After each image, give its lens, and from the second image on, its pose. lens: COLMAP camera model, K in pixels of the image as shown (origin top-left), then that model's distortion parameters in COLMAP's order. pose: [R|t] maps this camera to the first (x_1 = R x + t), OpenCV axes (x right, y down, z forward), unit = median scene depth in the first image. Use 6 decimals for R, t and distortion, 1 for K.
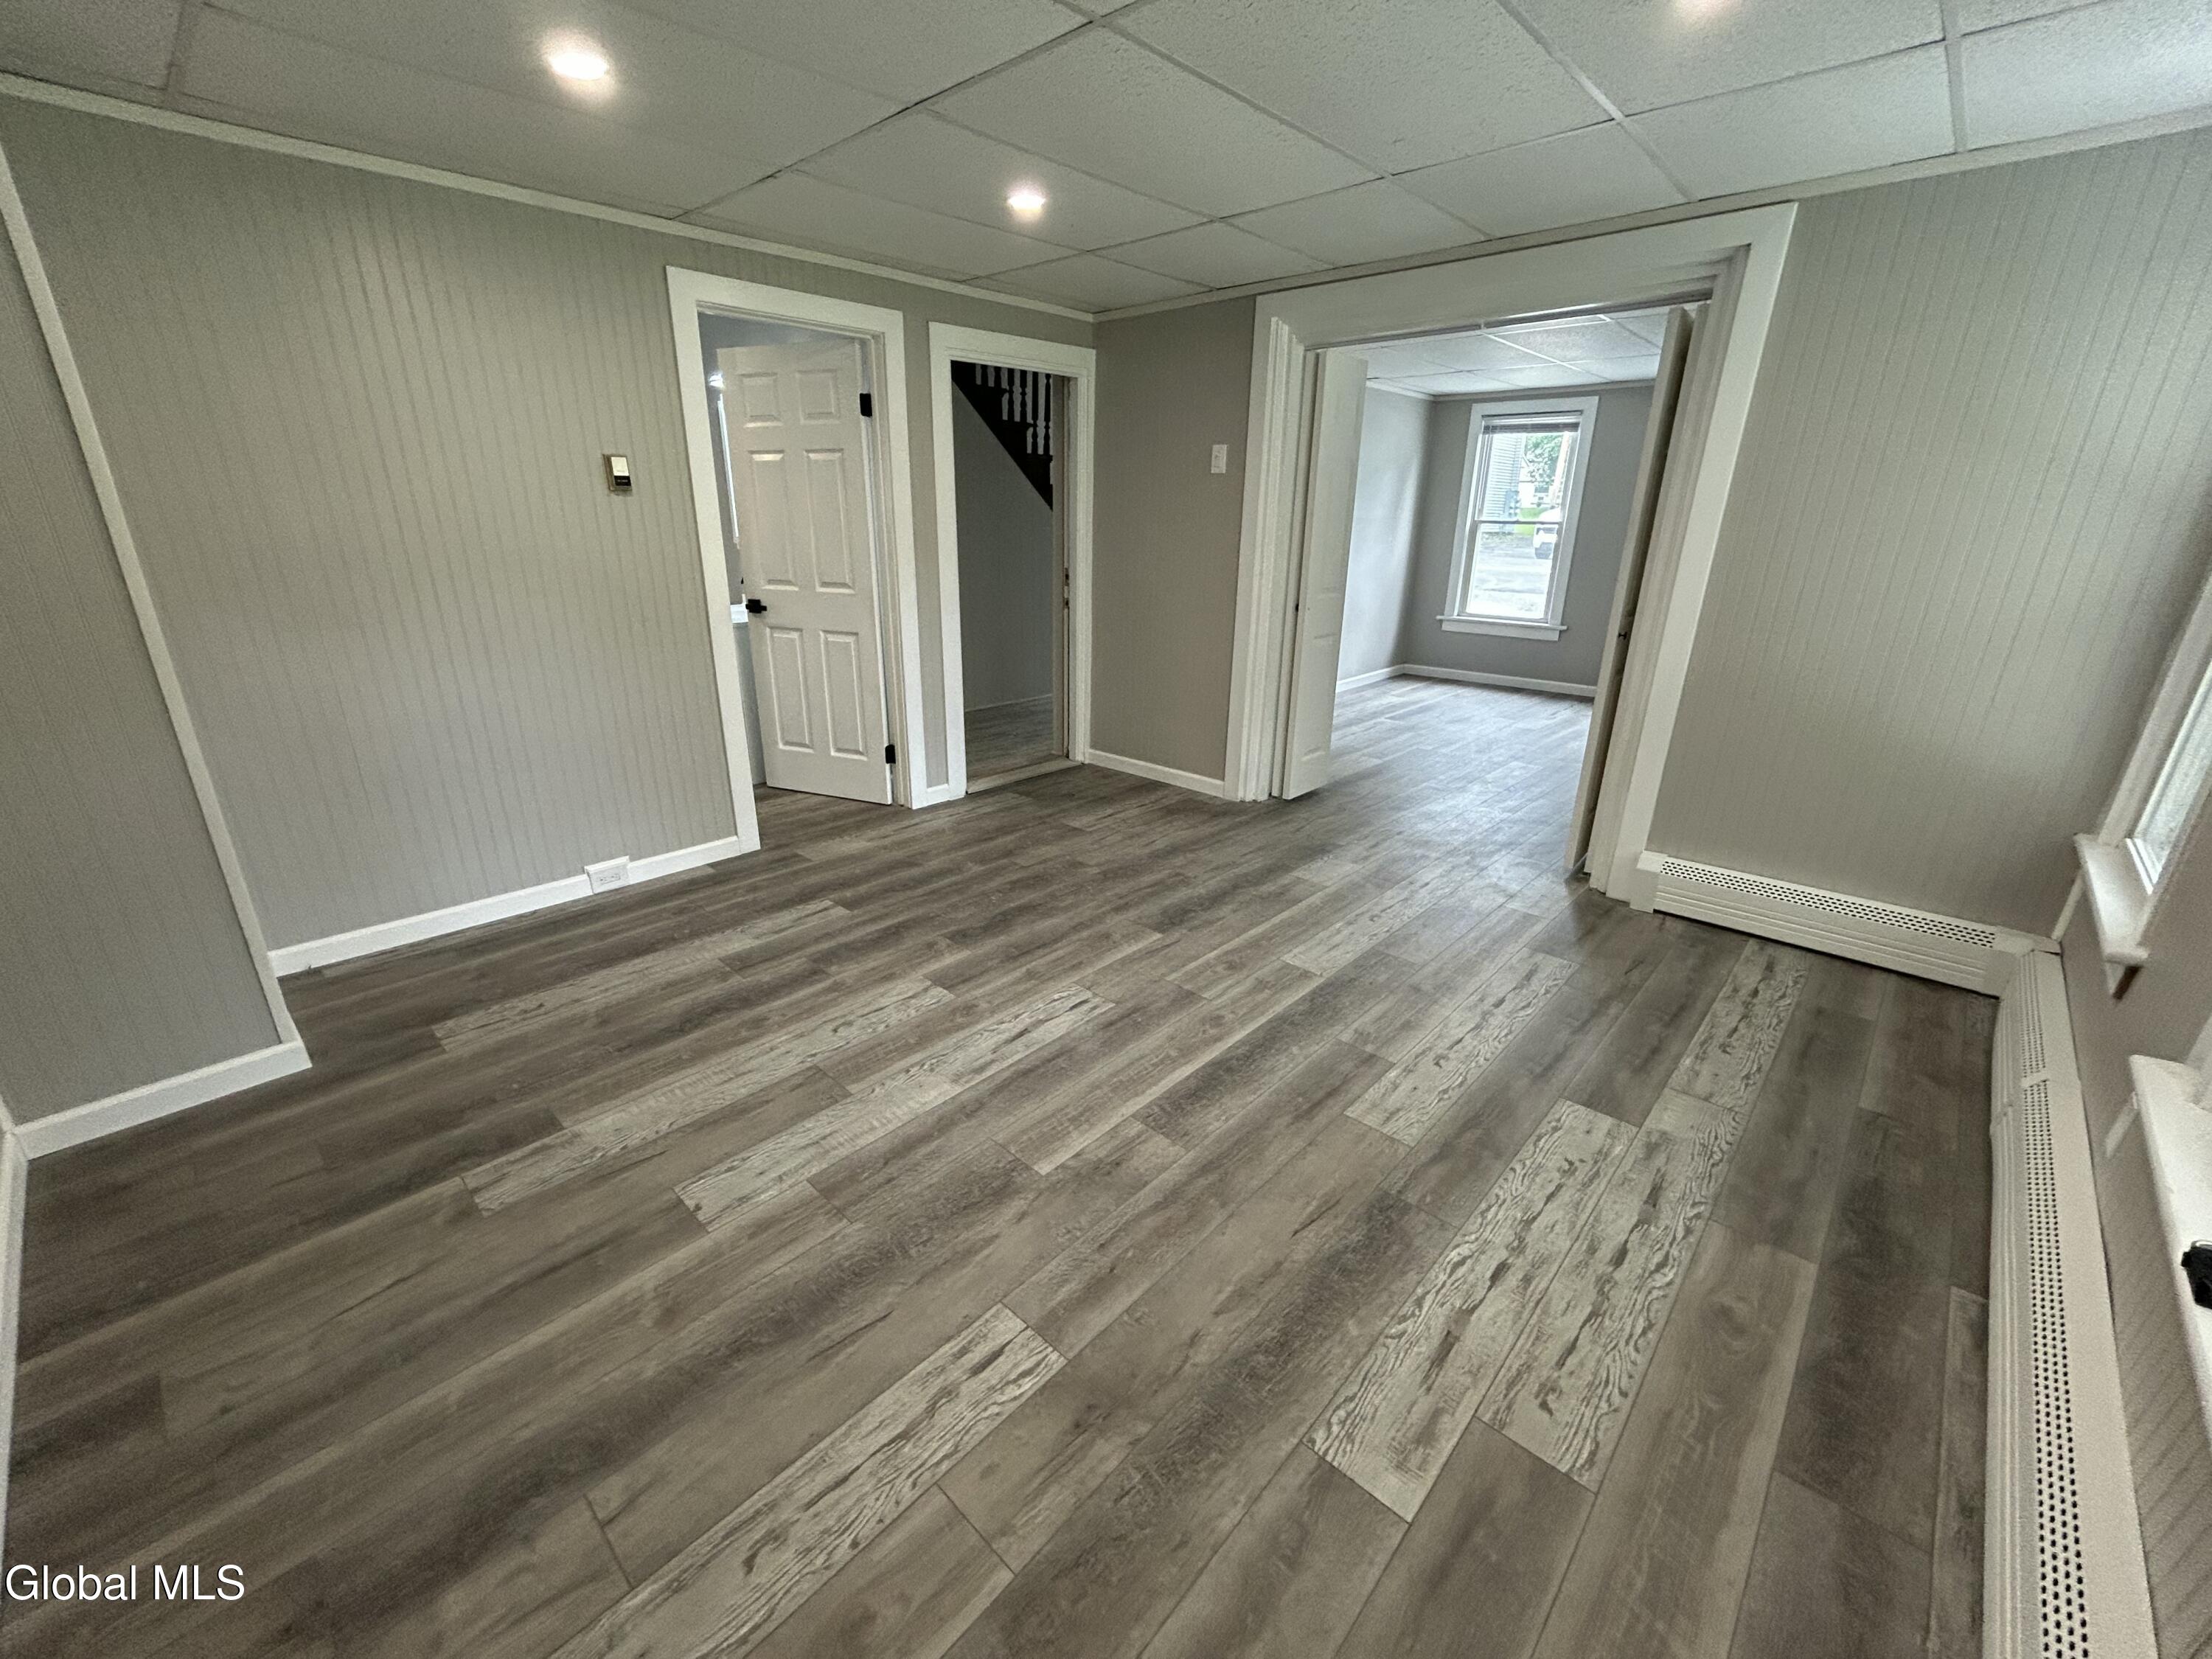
lens RADIAL K [[905.3, 0, 1121.1], [0, 905.3, 828.2], [0, 0, 1]] dist [-0.000832, 0.000149]
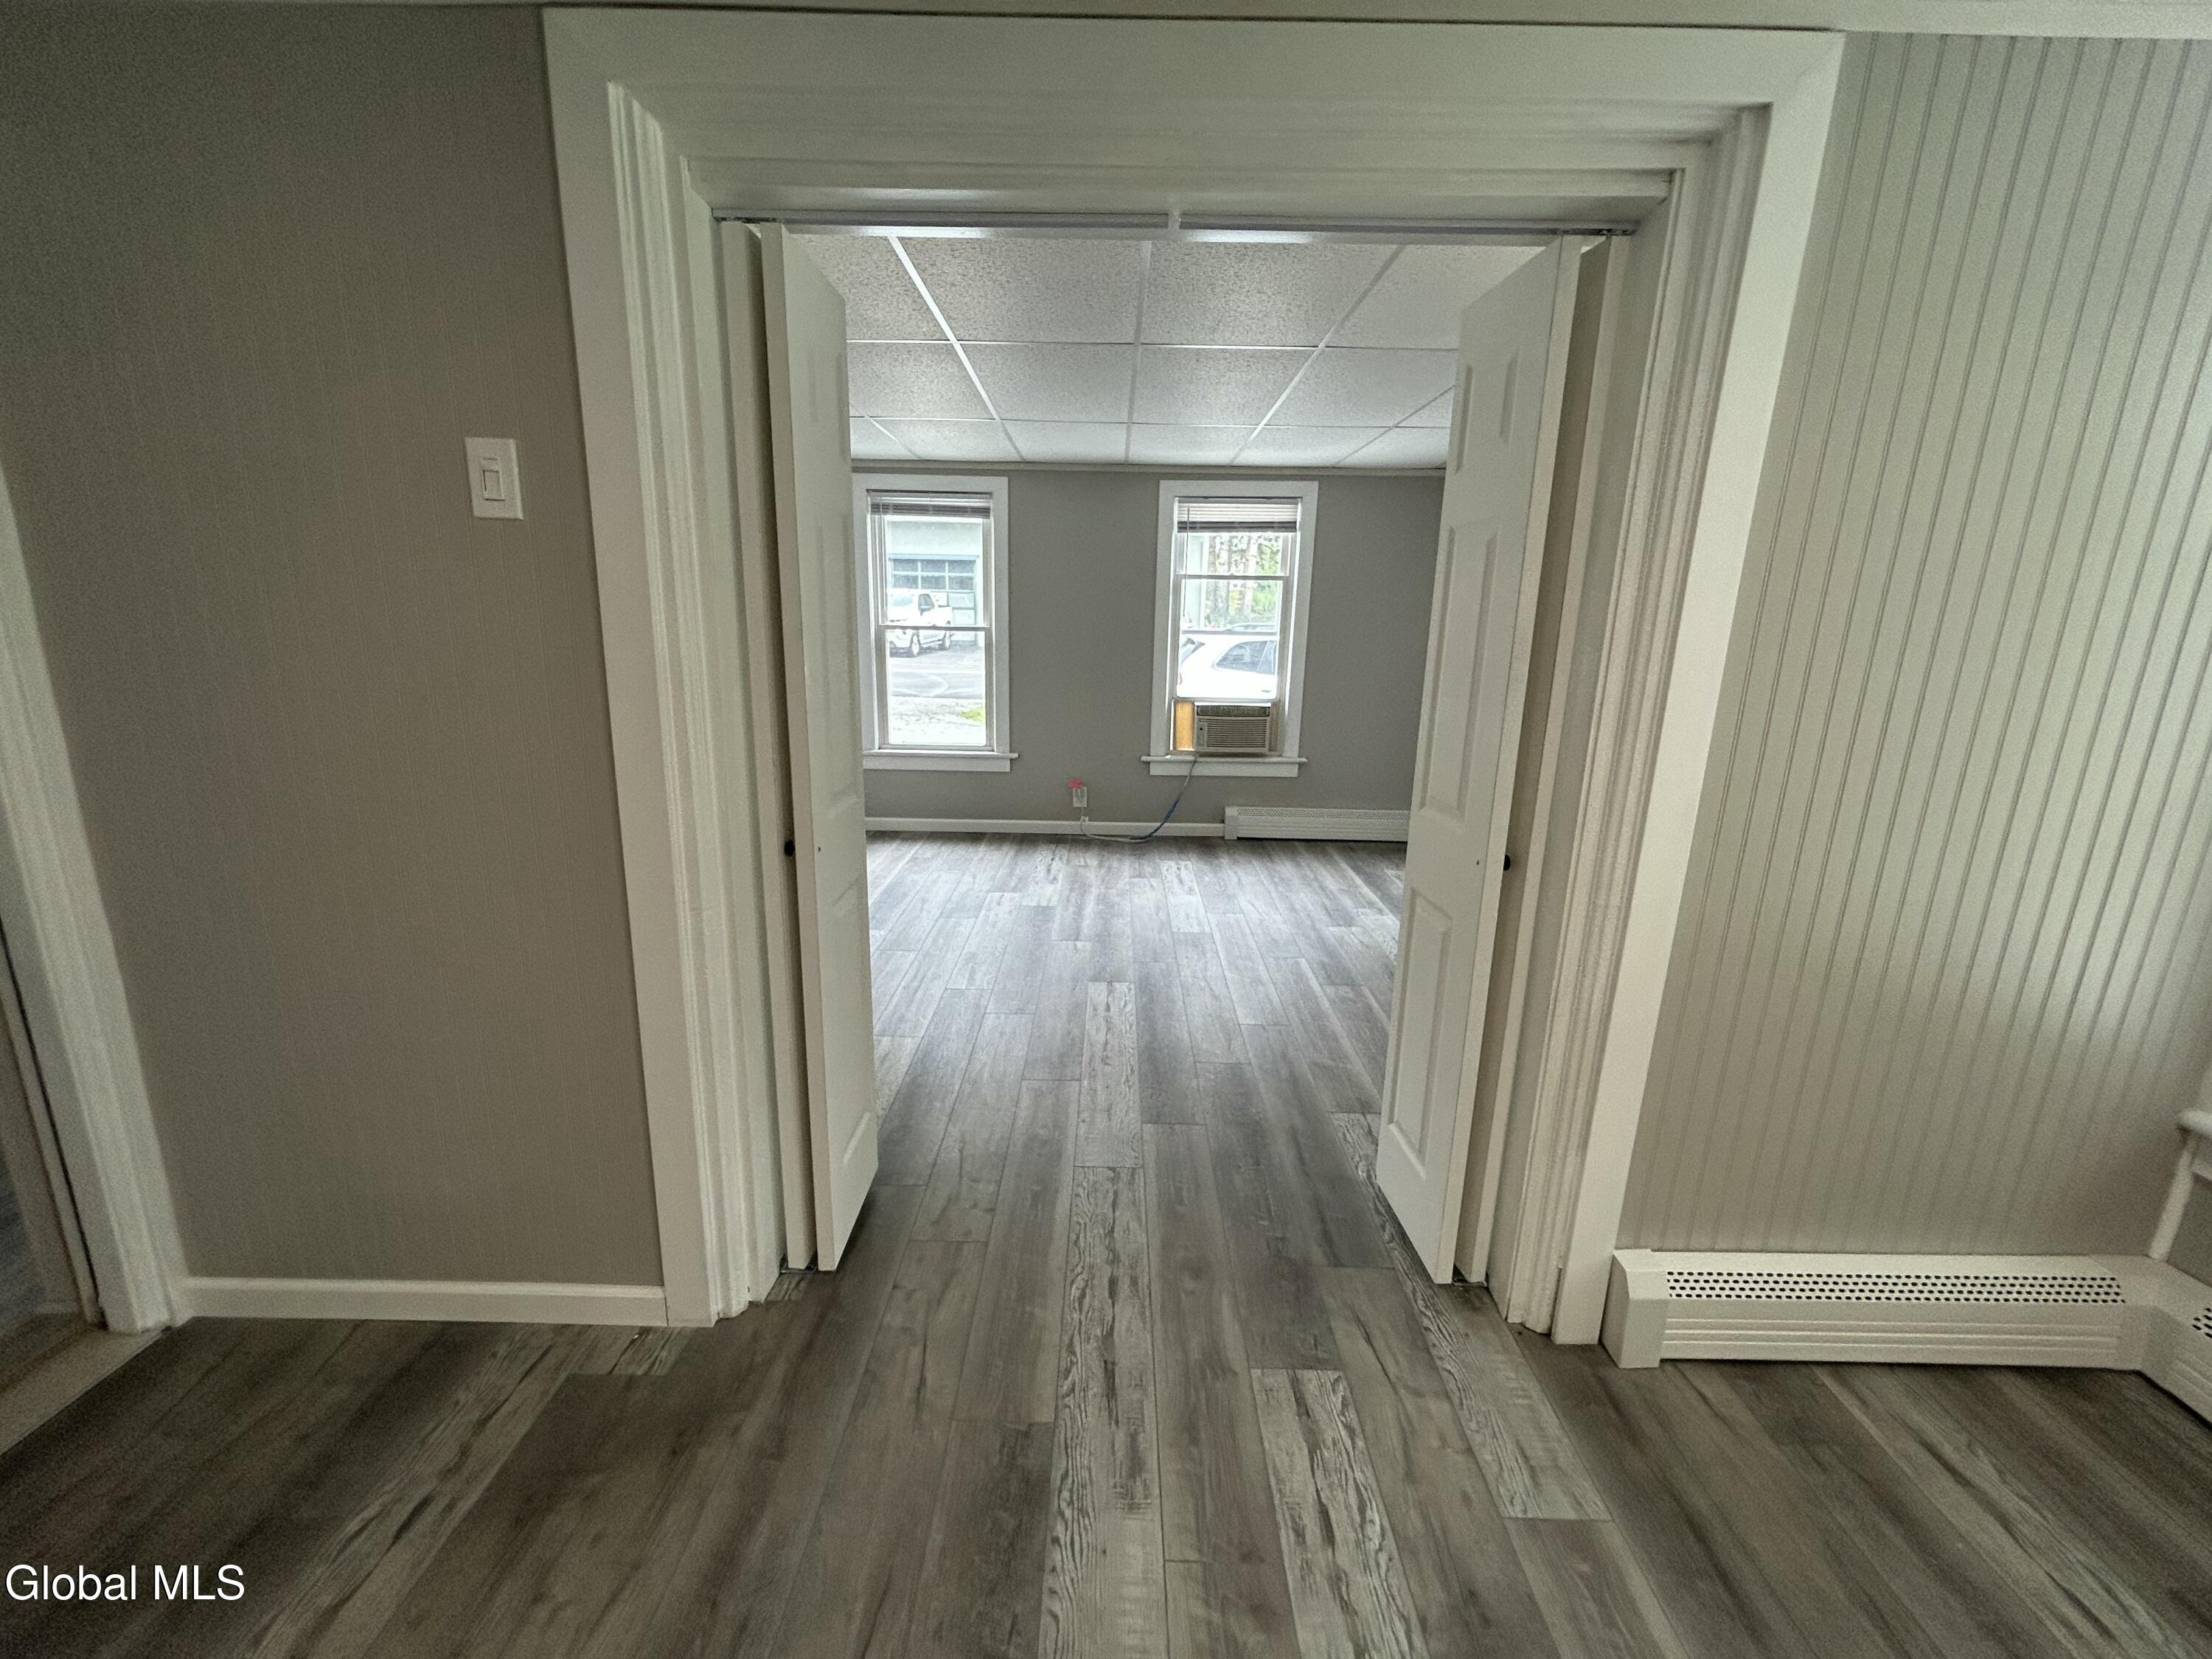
lens RADIAL K [[905.3, 0, 1114.5], [0, 905.3, 836.7], [0, 0, 1]] dist [-0.000832, 0.000149]
pose [[0.746872, -0.151069, 0.647581, 0.037281], [0.207229, 0.978233, -0.010799, -0.209035], [-0.631853, 0.142263, 0.761920, 0.576919]]
